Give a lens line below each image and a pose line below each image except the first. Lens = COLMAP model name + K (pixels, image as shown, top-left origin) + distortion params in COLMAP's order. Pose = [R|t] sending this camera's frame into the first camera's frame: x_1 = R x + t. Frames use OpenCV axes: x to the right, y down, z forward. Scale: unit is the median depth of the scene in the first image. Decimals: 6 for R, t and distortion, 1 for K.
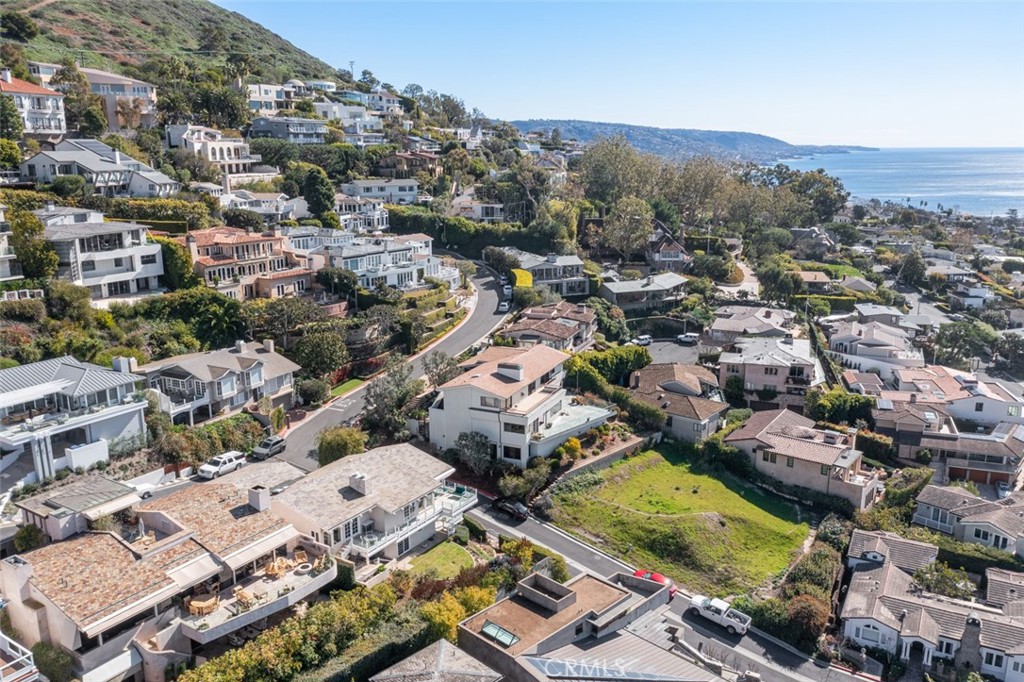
lens RADIAL K [[818.6, 0, 499.9], [0, 818.6, 340.9], [0, 0, 1]] dist [-0.012722, -0.000875]
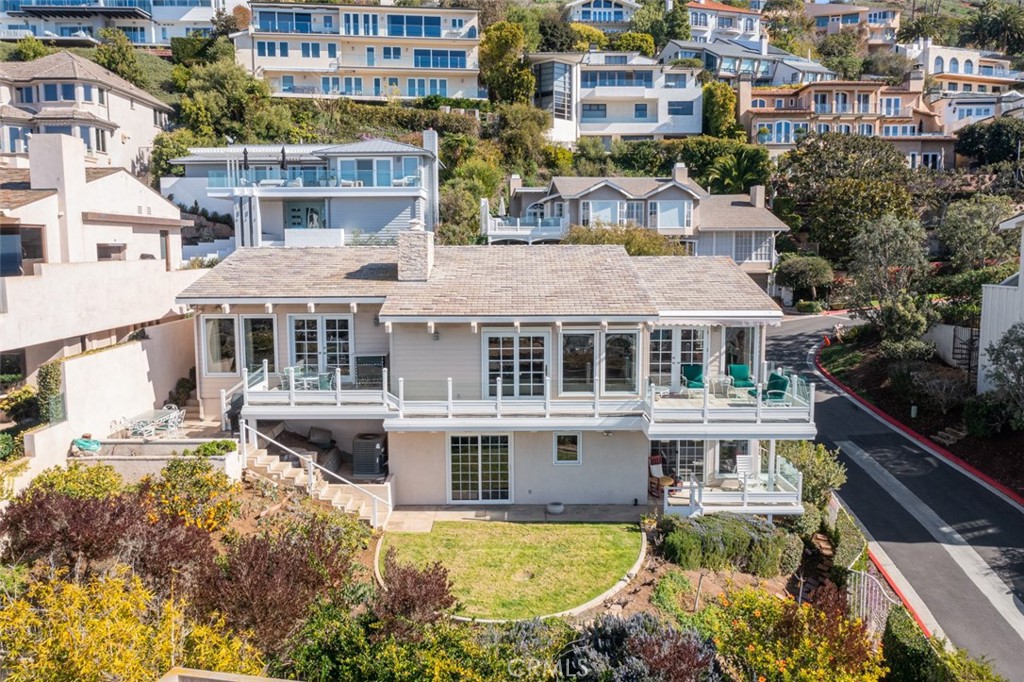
lens RADIAL K [[818.6, 0, 499.9], [0, 818.6, 340.9], [0, 0, 1]] dist [-0.012722, -0.000875]
pose [[0.541348, 0.106091, -0.834079, 0.087754], [-0.197466, 0.980304, -0.003473, 0.126393], [0.817282, 0.166582, 0.551635, 0.517559]]
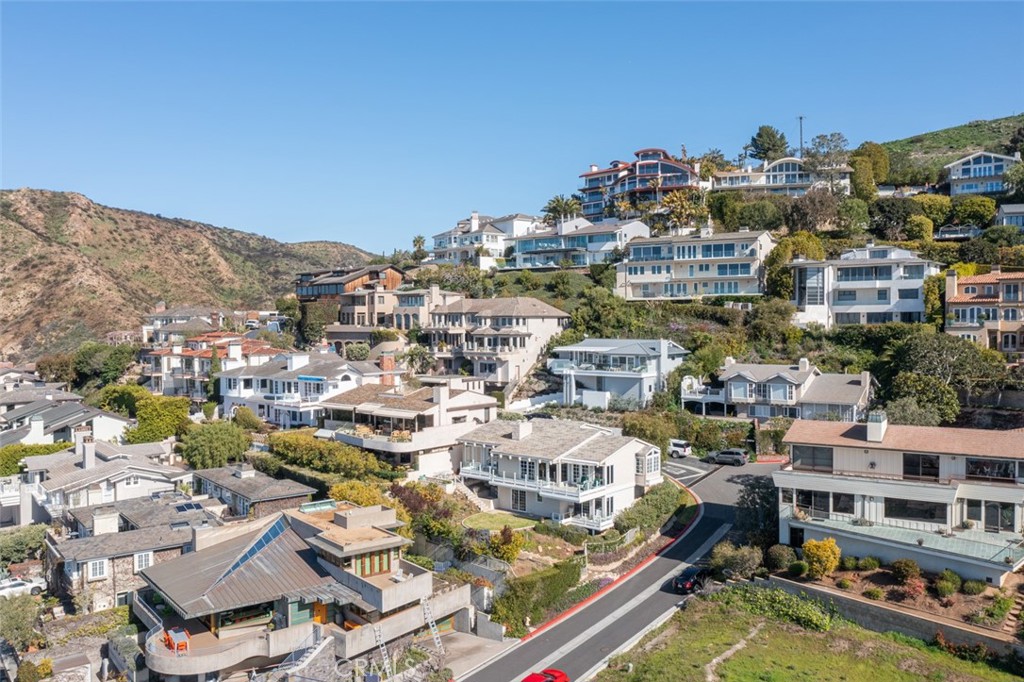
lens RADIAL K [[818.6, 0, 499.9], [0, 818.6, 340.9], [0, 0, 1]] dist [-0.012722, -0.000875]
pose [[-0.131704, 0.038081, -0.990557, 0.562556], [-0.219602, 0.973313, 0.066616, -0.005969], [0.966659, 0.226302, -0.119827, 0.663028]]
